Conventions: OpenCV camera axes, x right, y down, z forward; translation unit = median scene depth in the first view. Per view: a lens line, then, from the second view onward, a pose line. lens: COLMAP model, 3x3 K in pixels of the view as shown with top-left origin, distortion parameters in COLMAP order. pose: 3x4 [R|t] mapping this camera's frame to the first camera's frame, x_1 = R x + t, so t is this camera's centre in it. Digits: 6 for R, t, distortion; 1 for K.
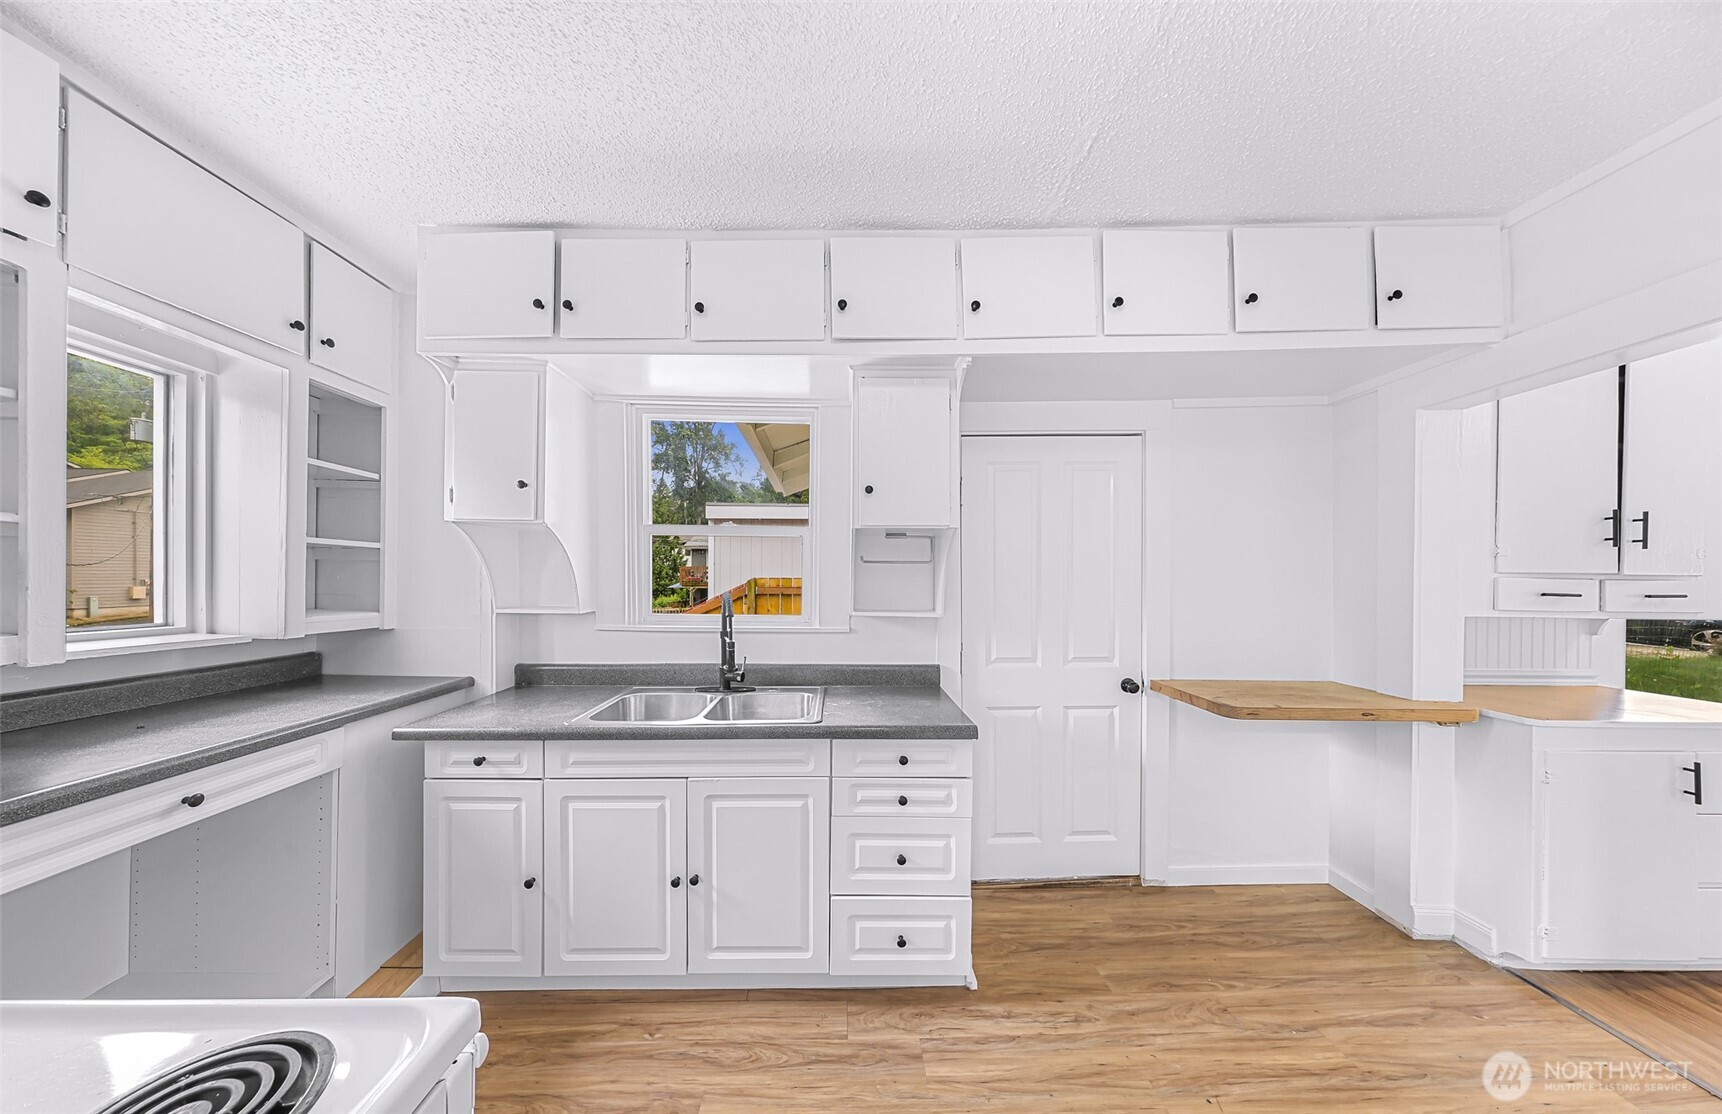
lens RADIAL K [[502.1, 0, 832.9], [0, 502.1, 580.7], [0, 0, 1]] dist [-0.005625, -0.000077]
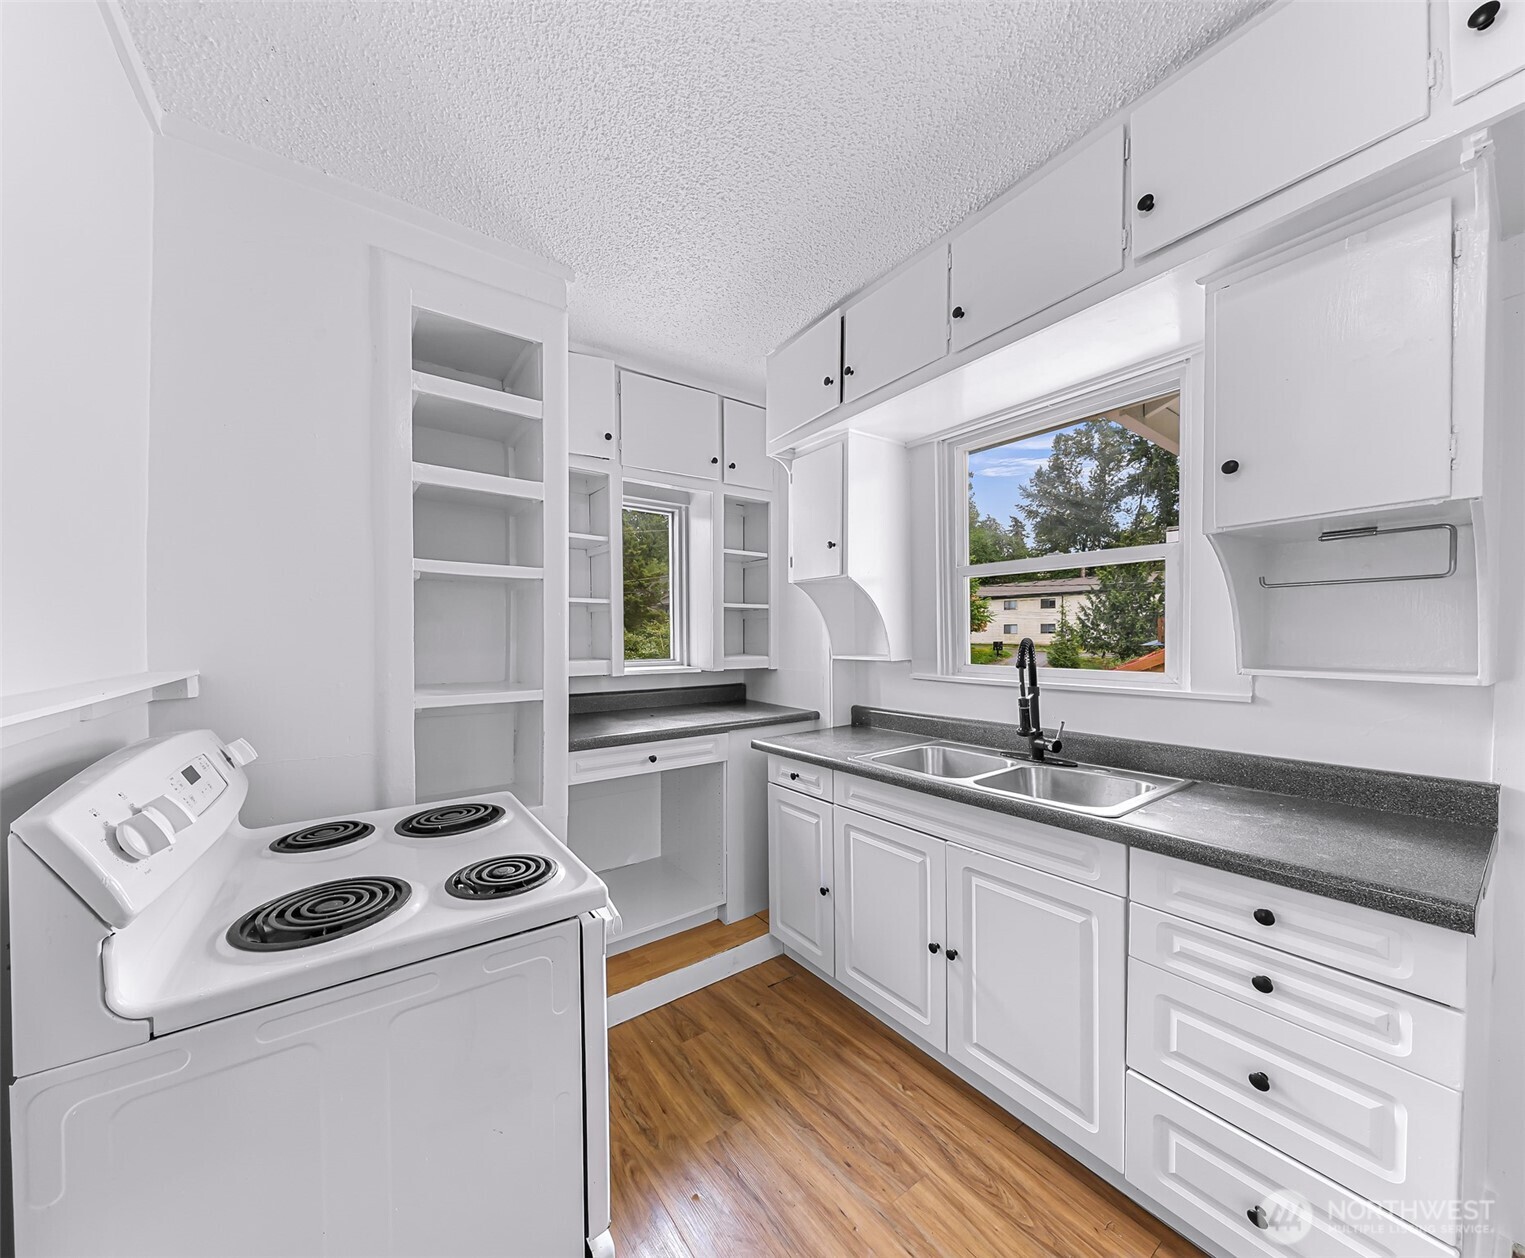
lens RADIAL K [[564.4, 0, 763.5], [0, 564.4, 651.5], [0, 0, 1]] dist [0.000101, -0.001706]
pose [[0.563419, 0.004667, -0.826158, 0.359269], [0.010547, 0.999862, 0.012841, 0.032816], [0.826104, -0.015948, 0.563292, 0.148716]]
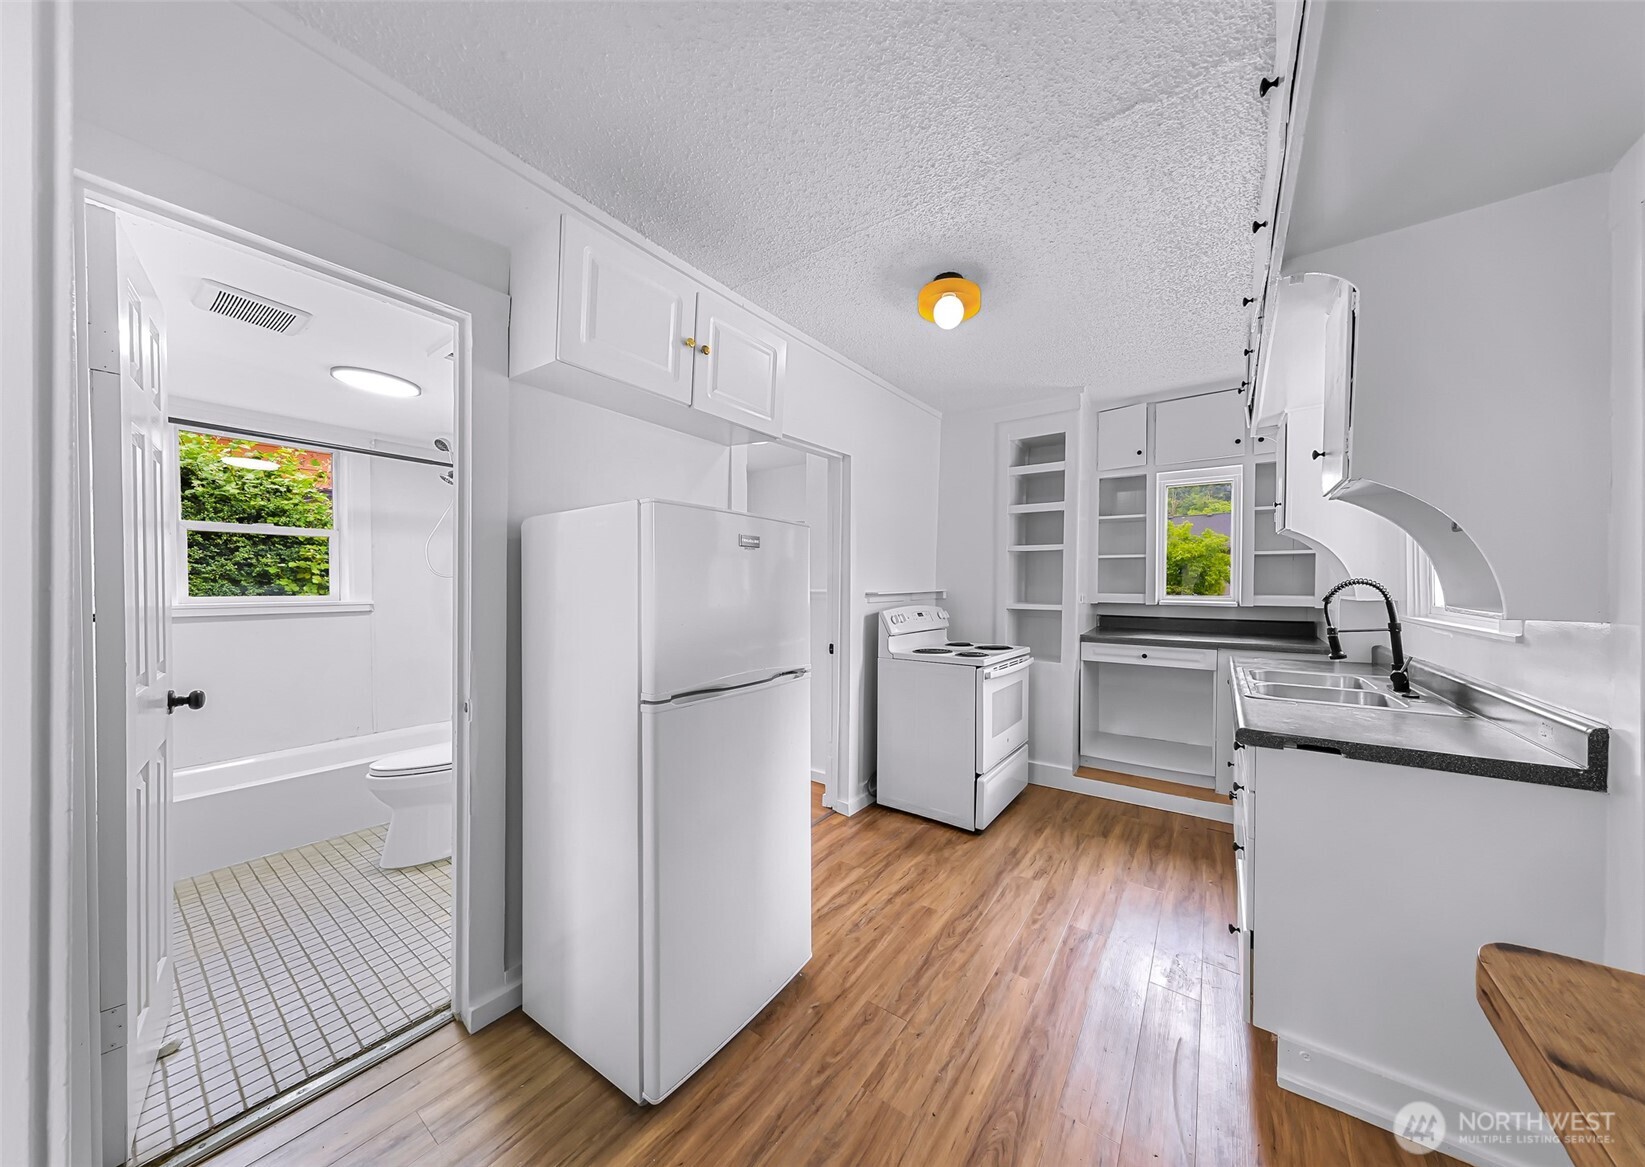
lens RADIAL K [[542.2, 0, 829.7], [0, 542.2, 590.8], [0, 0, 1]] dist [0.000200, 0.000002]
pose [[-0.612858, -0.000651, -0.790193, 1.371264], [-0.006173, 0.999973, 0.003964, 0.054574], [0.790169, 0.007307, -0.612845, 0.942720]]
